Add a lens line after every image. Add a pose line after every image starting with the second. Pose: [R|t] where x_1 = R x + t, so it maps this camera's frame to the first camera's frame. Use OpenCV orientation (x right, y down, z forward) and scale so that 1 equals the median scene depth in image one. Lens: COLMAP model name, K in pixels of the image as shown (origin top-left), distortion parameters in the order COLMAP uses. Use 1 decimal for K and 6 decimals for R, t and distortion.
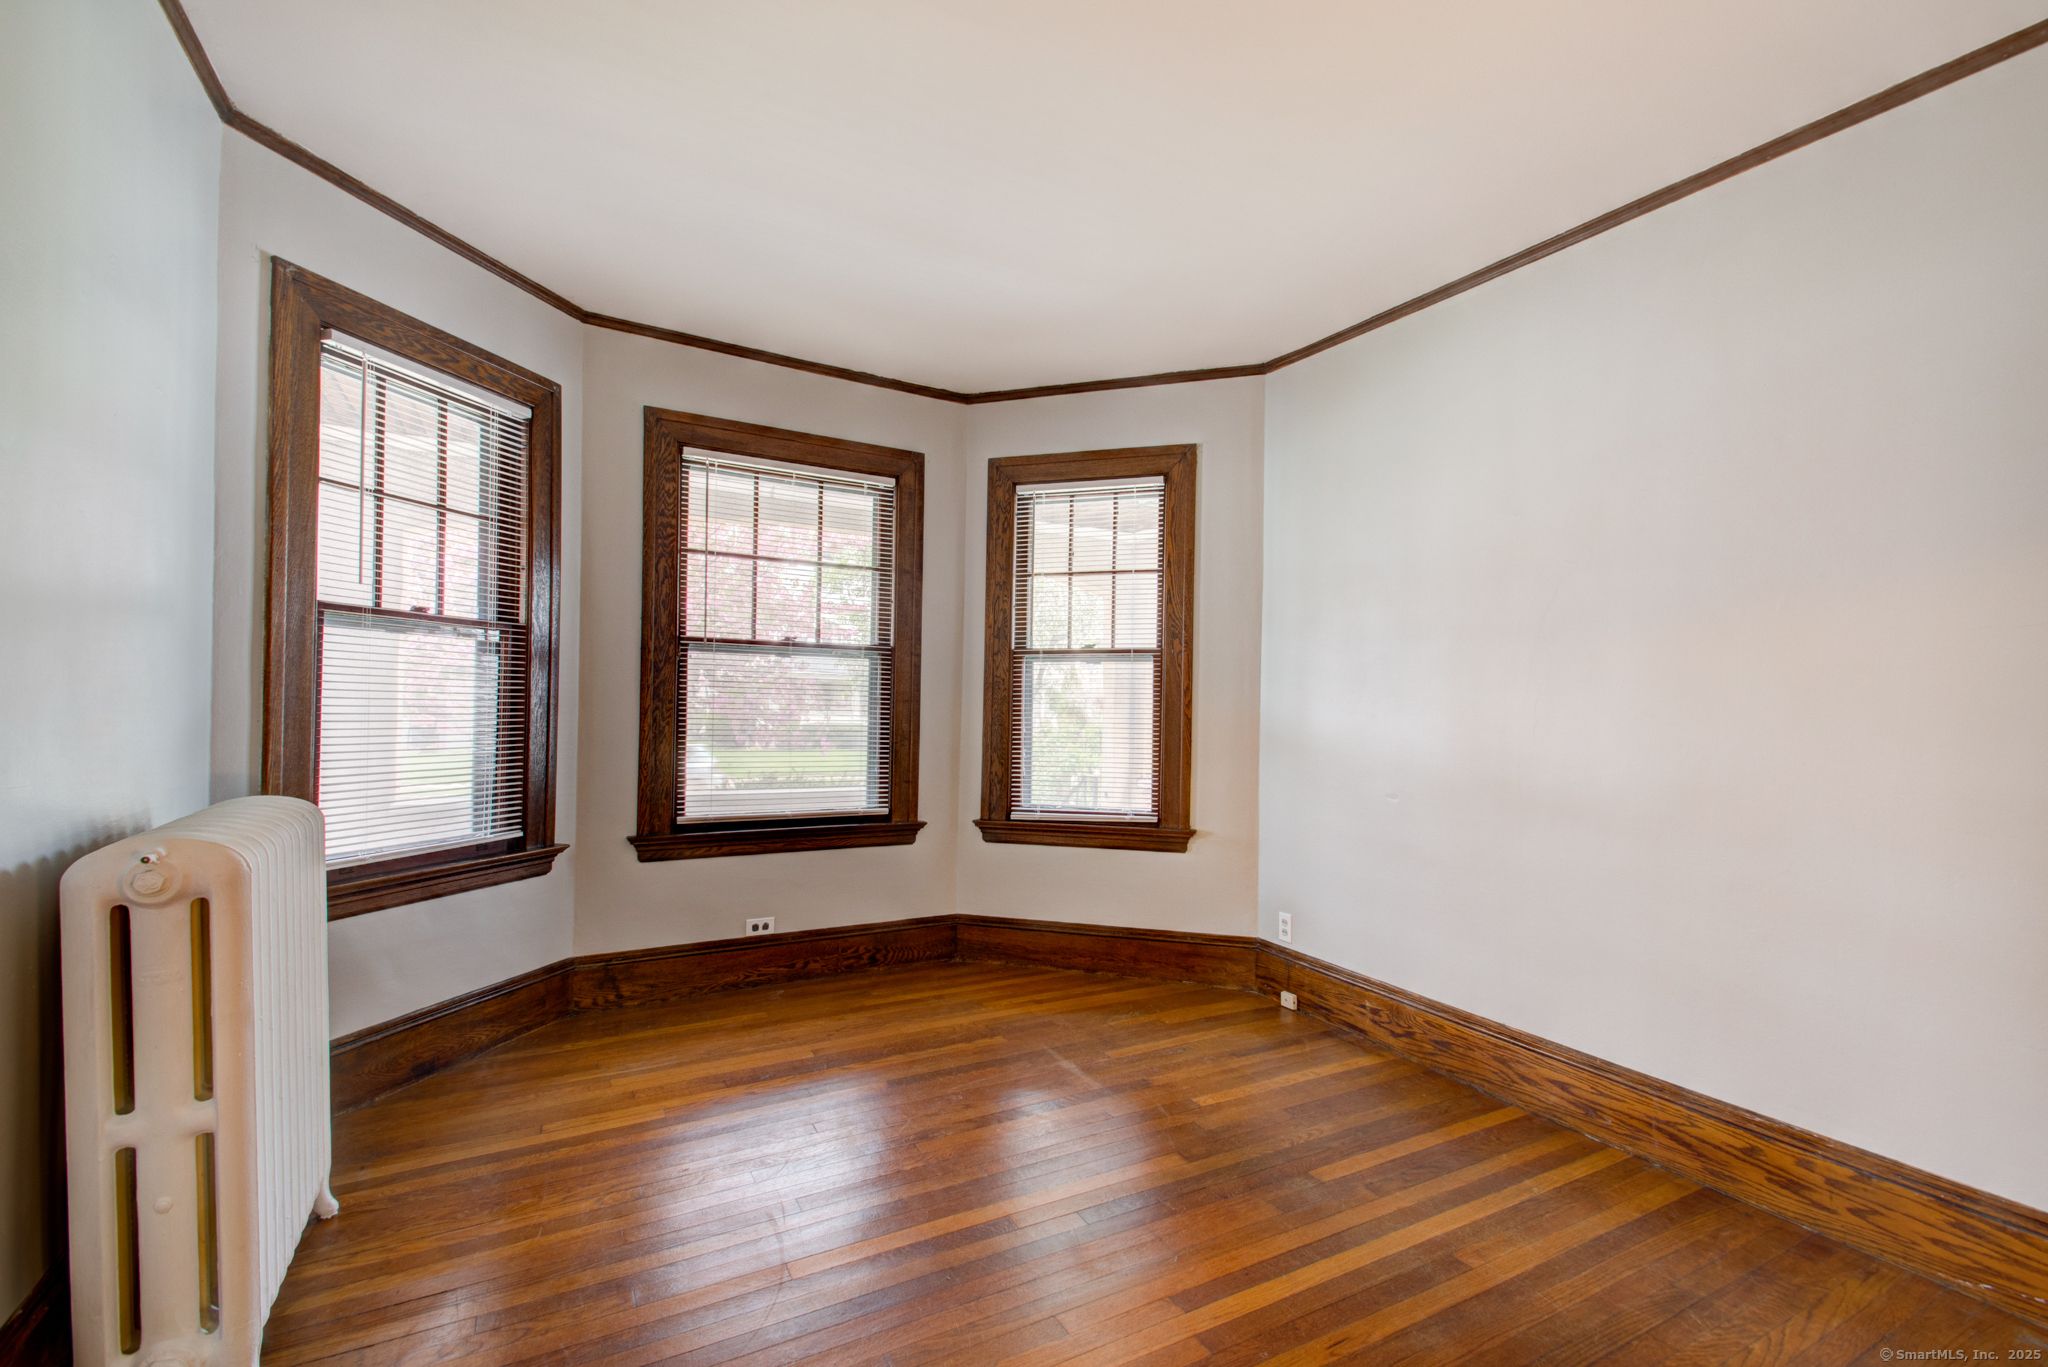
lens RADIAL K [[890.8, 0, 1039.8], [0, 890.8, 697.4], [0, 0, 1]] dist [0.024412, -0.015016]
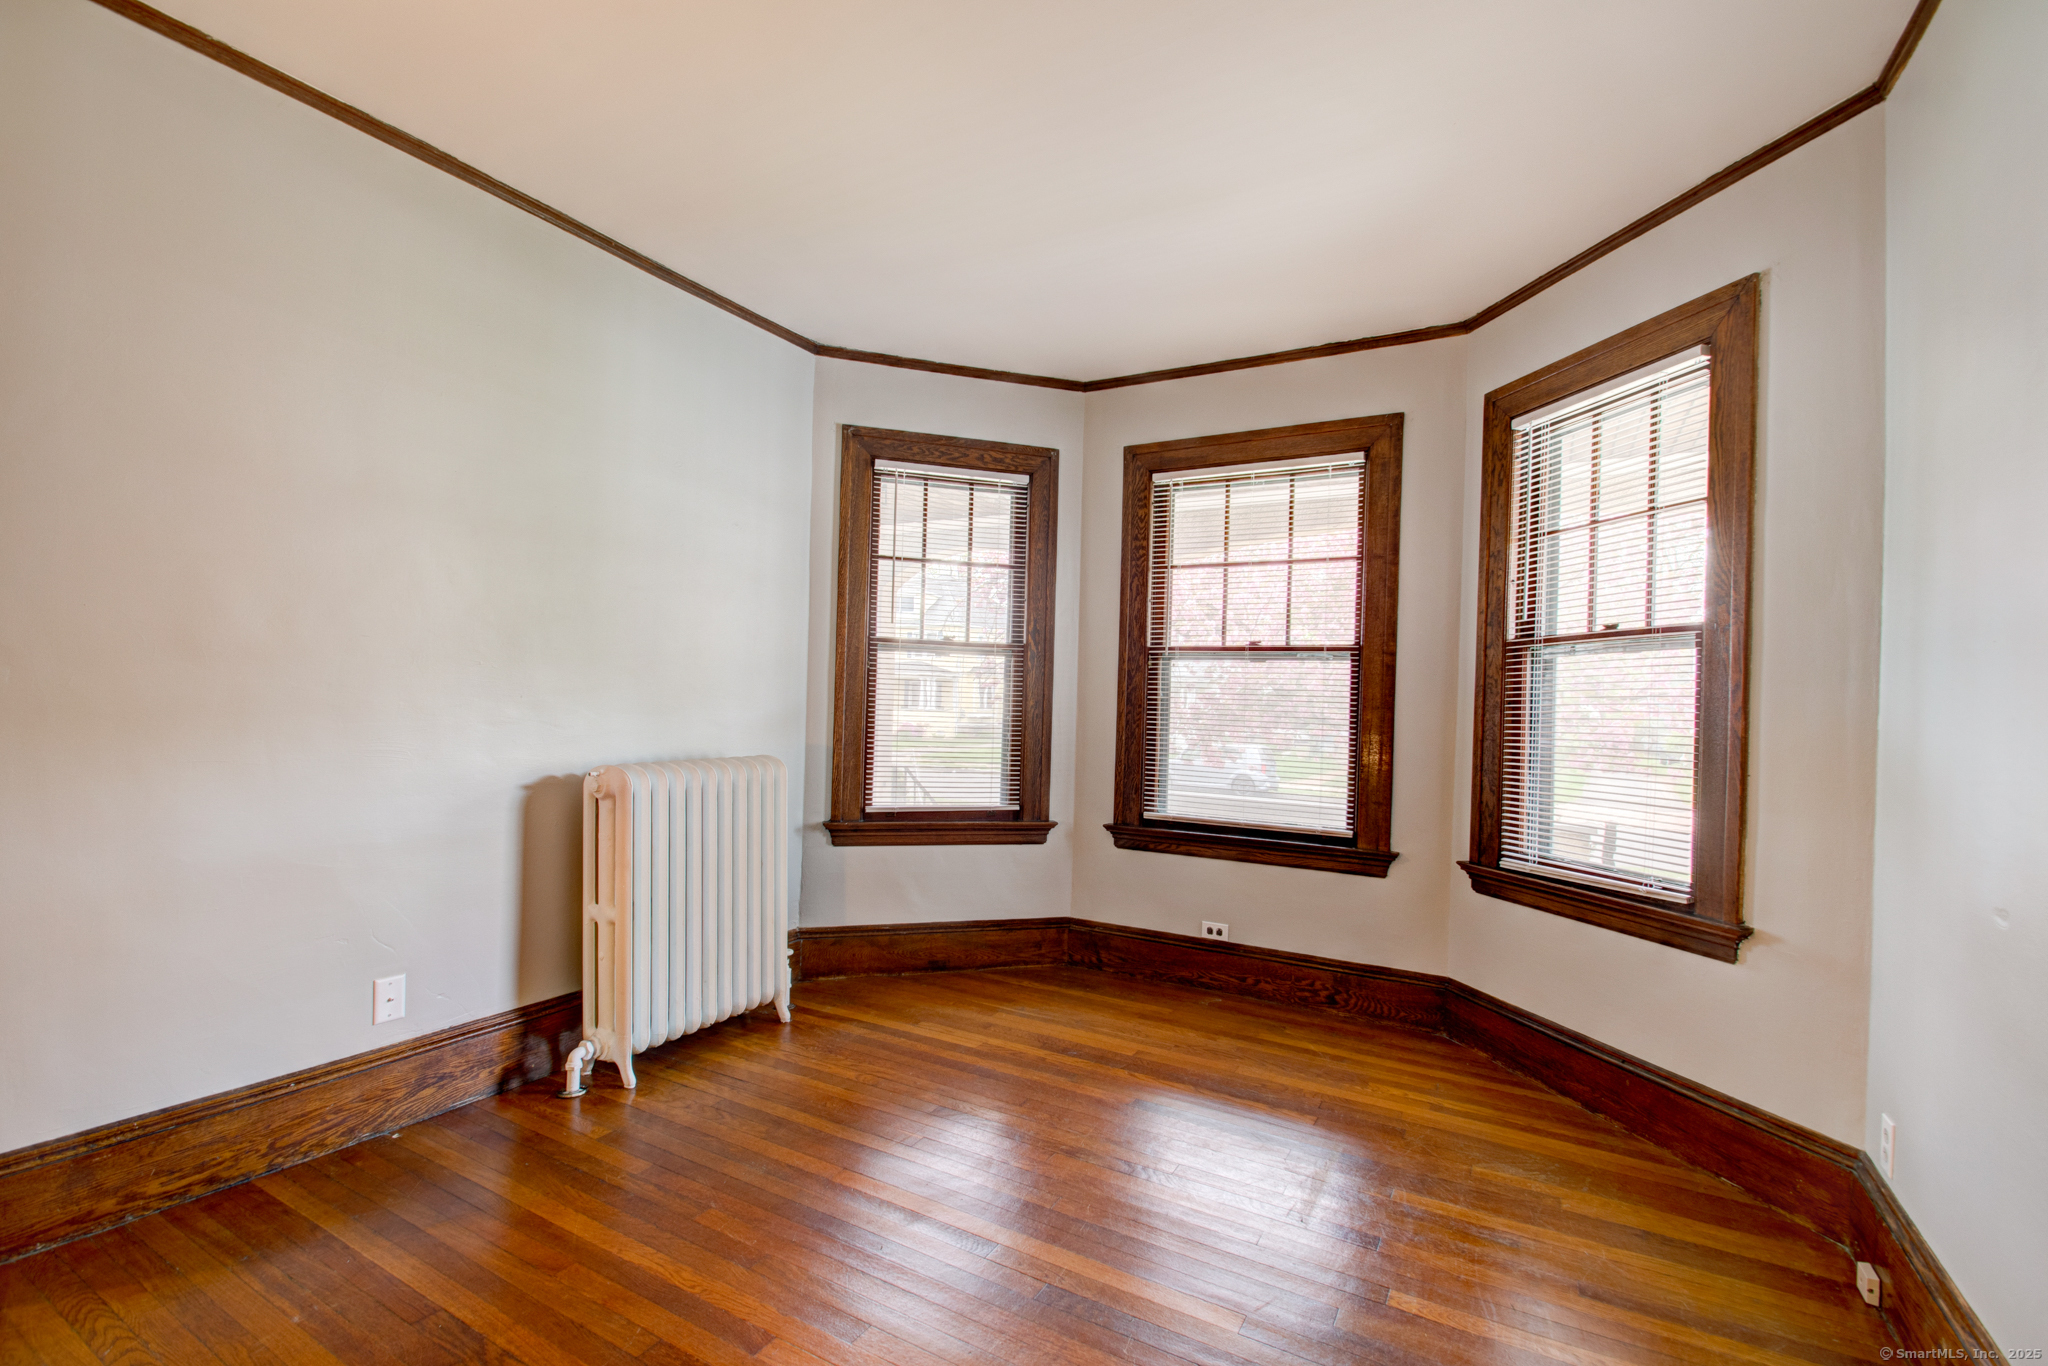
lens RADIAL K [[899.6, 0, 1047.2], [0, 899.6, 699.6], [0, 0, 1]] dist [0.026105, -0.023682]
pose [[0.524298, -0.005659, -0.851516, 0.451494], [-0.011143, 0.999847, -0.013506, 0.011846], [0.851462, 0.016570, 0.524154, 0.301715]]
